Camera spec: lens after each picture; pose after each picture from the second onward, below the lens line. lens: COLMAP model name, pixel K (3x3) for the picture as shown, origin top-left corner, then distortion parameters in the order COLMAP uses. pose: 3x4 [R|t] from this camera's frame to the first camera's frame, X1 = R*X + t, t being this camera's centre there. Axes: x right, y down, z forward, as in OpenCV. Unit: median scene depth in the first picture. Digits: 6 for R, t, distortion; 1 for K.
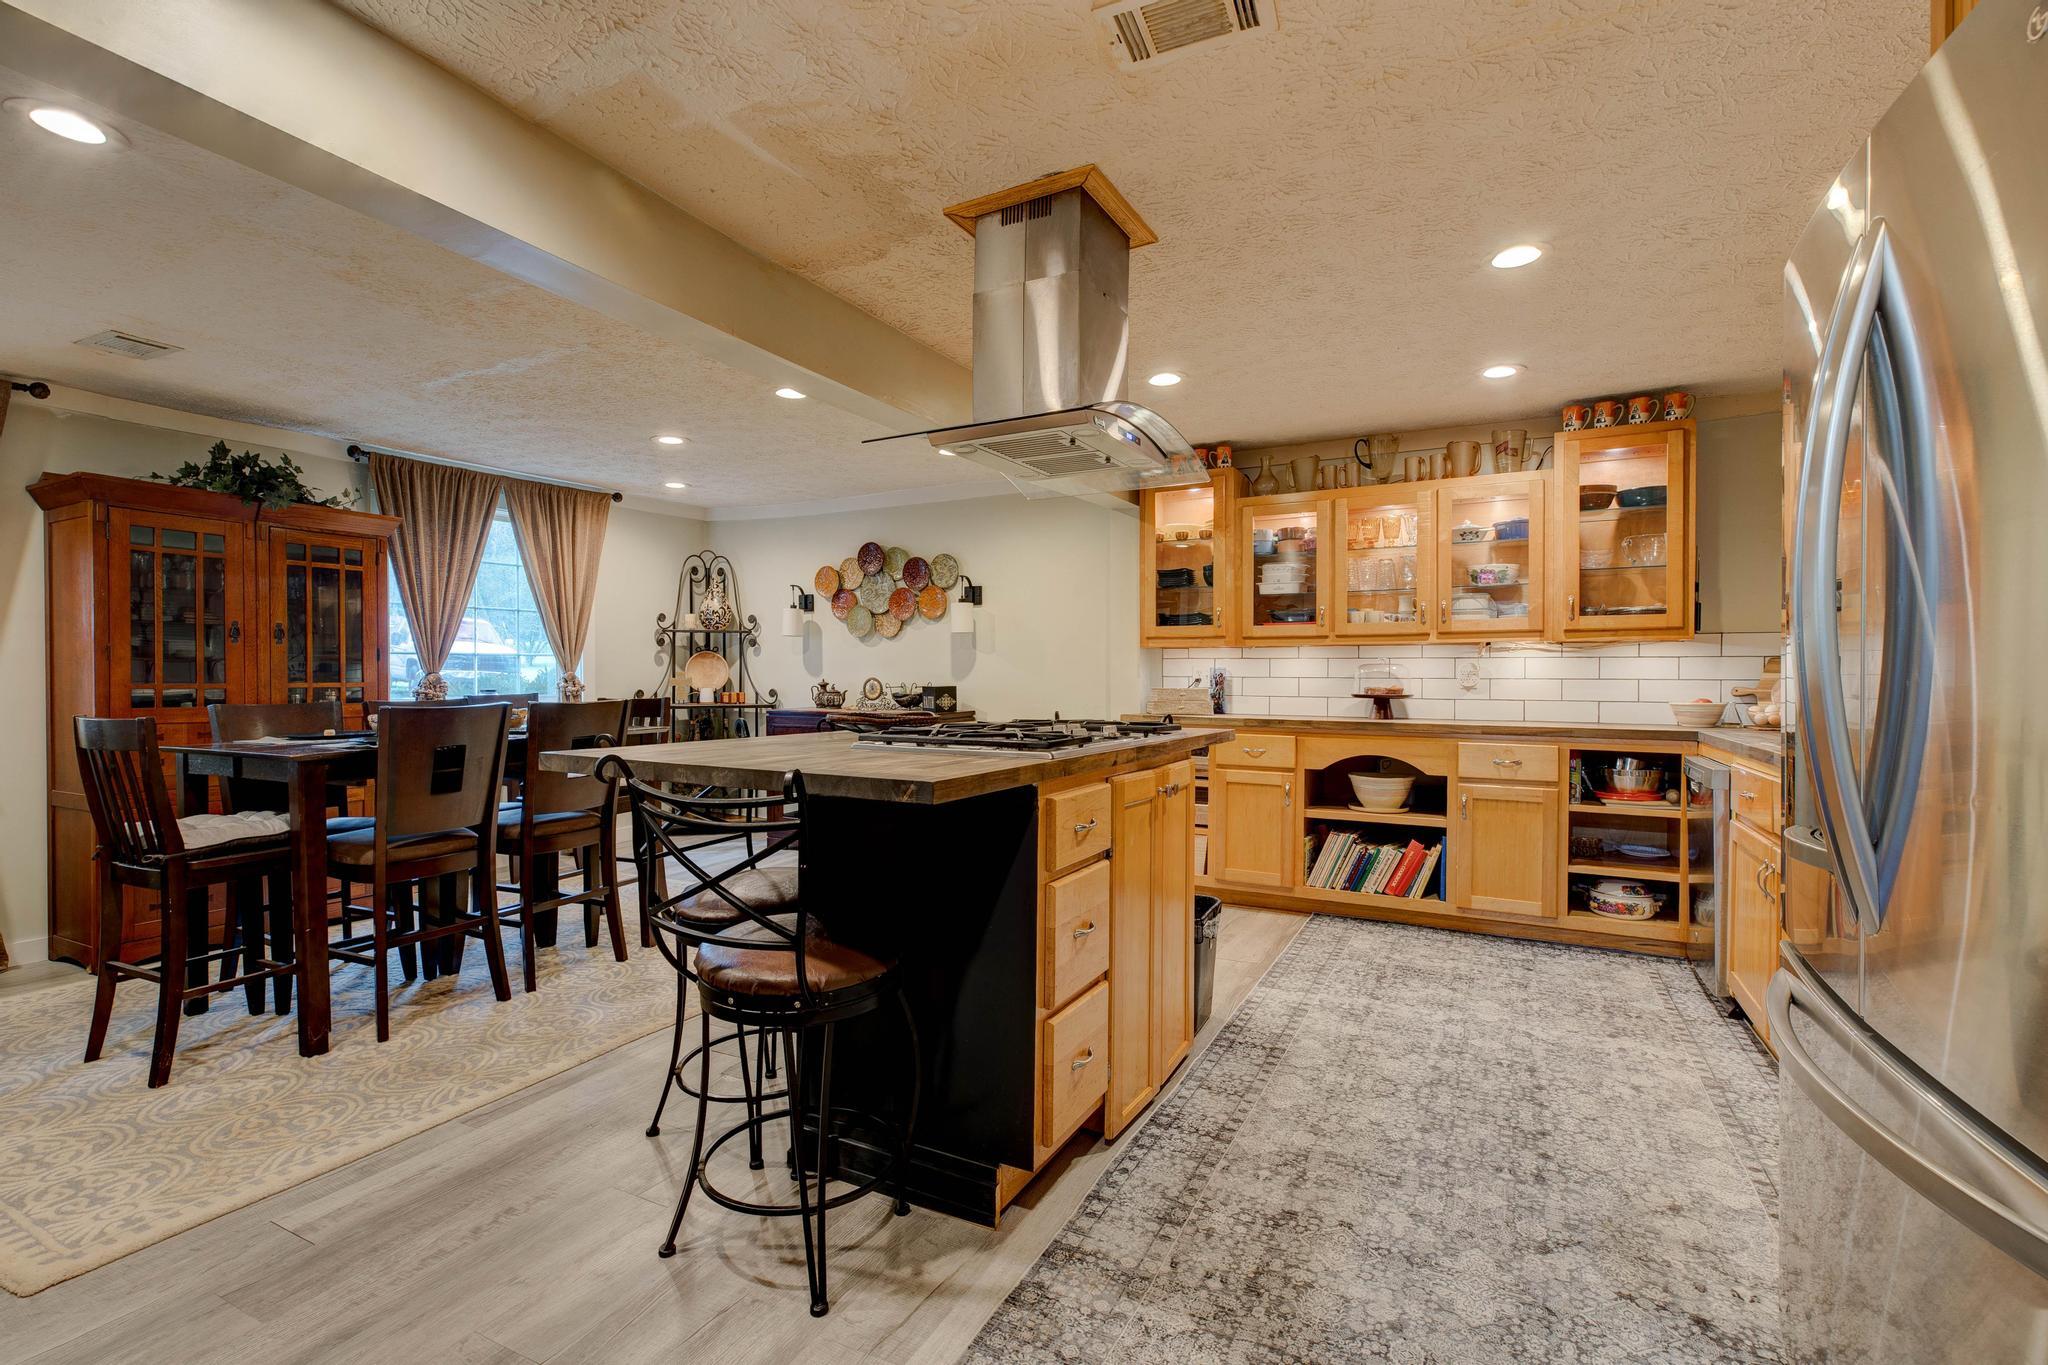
lens RADIAL K [[922.6, 0, 1028.5], [0, 922.6, 686.2], [0, 0, 1]] dist [0.002464, 0.000433]
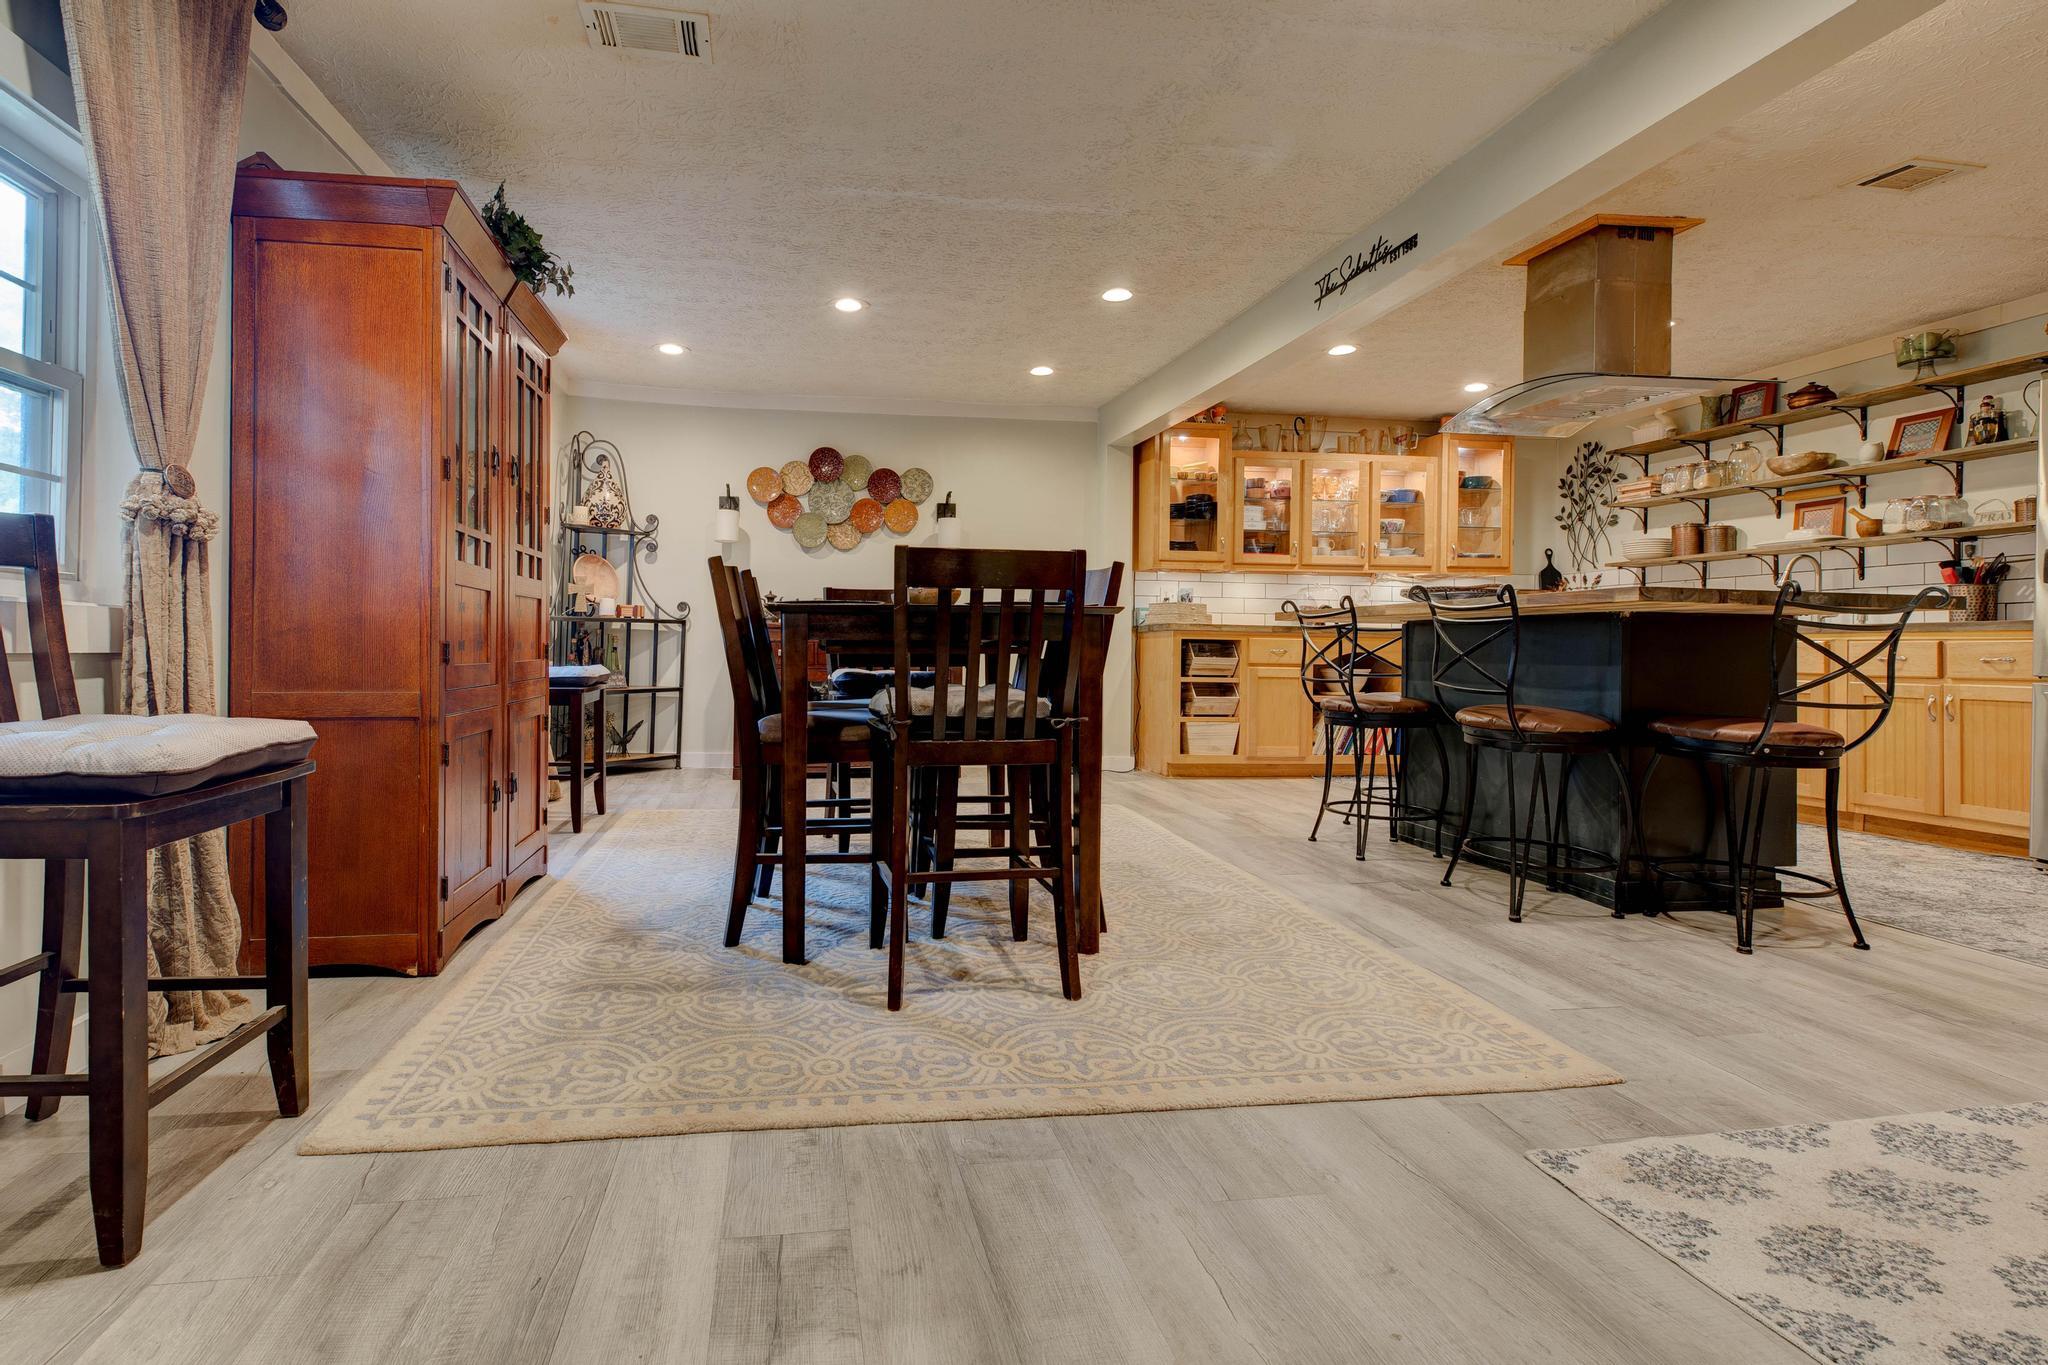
lens RADIAL K [[922.6, 0, 979.1], [0, 922.6, 630.4], [0, 0, 1]] dist [0.002464, 0.000433]
pose [[0.819012, 0.012687, 0.573636, -0.596029], [-0.003480, 0.999847, -0.017144, 0.047337], [-0.573765, 0.012044, 0.818931, 0.148103]]
